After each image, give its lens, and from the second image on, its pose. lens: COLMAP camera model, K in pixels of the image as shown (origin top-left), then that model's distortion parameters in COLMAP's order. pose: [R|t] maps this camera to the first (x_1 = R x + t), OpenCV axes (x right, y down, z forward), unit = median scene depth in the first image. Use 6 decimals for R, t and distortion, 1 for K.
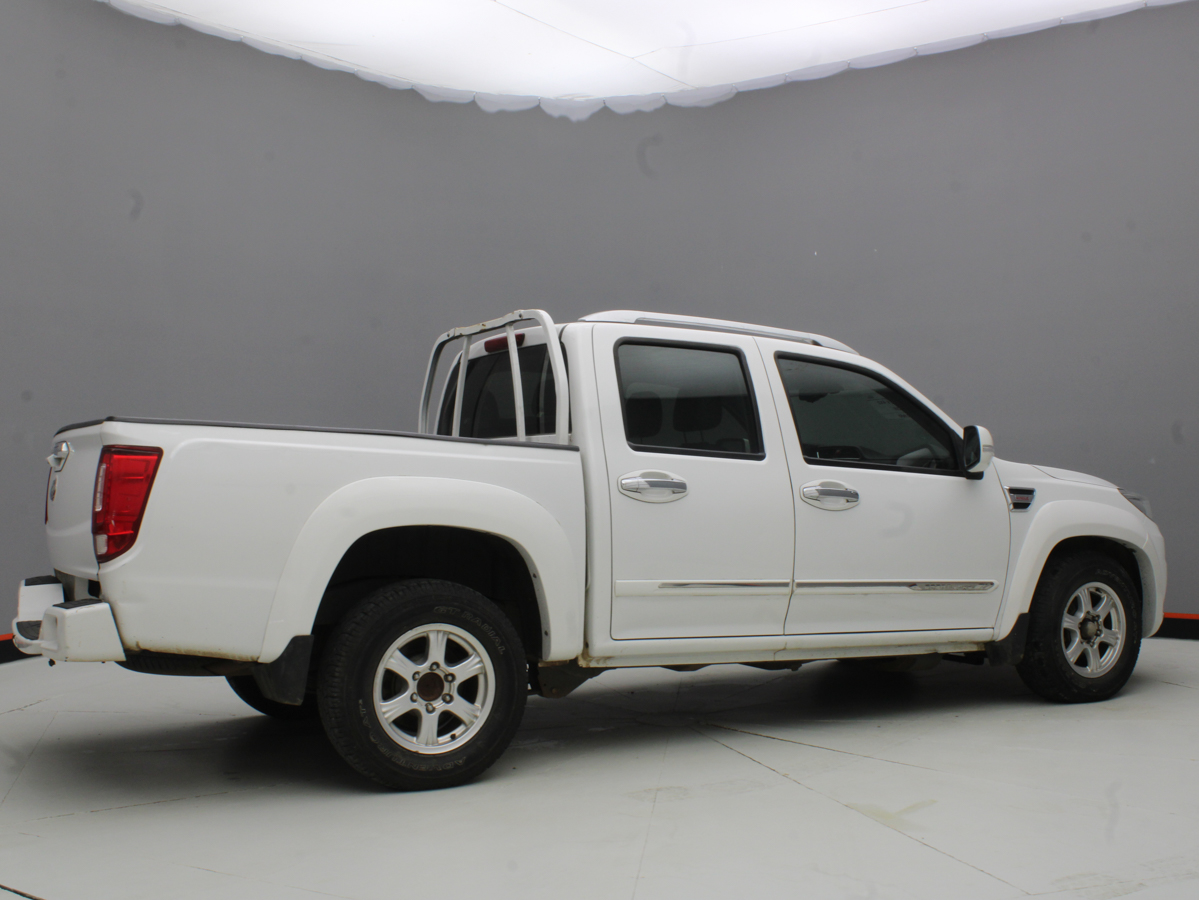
lens RADIAL K [[1229.3, 0, 599.5], [0, 1229.3, 450.0], [0, 0, 1]] dist [-0.103174, 0.010433]
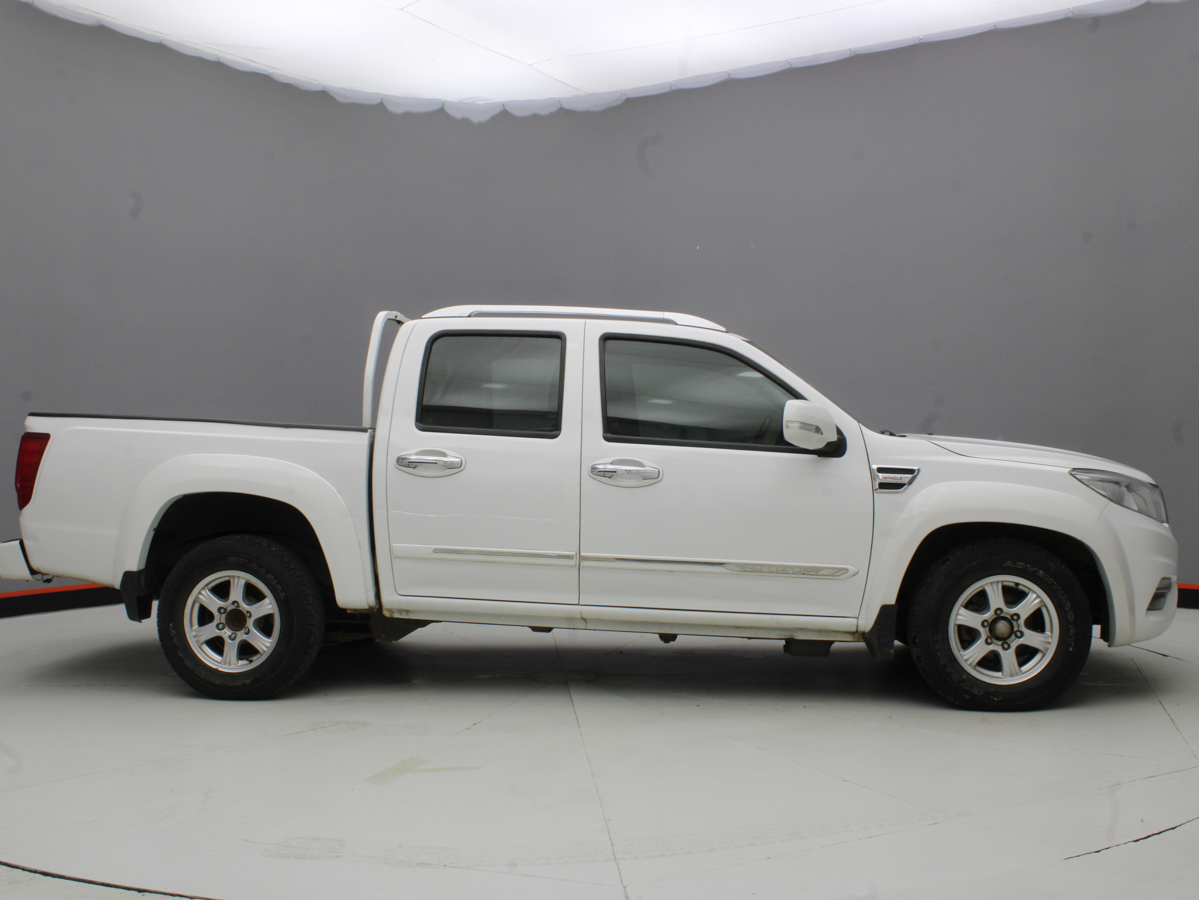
lens RADIAL K [[1156.1, 0, 599.5], [0, 1156.1, 450.0], [0, 0, 1]] dist [-0.121438, 0.014837]
pose [[0.844913, 0.001638, -0.534901, 0.741187], [0.012966, 0.999639, 0.023542, -0.004982], [0.534746, -0.026827, 0.844587, 0.189954]]
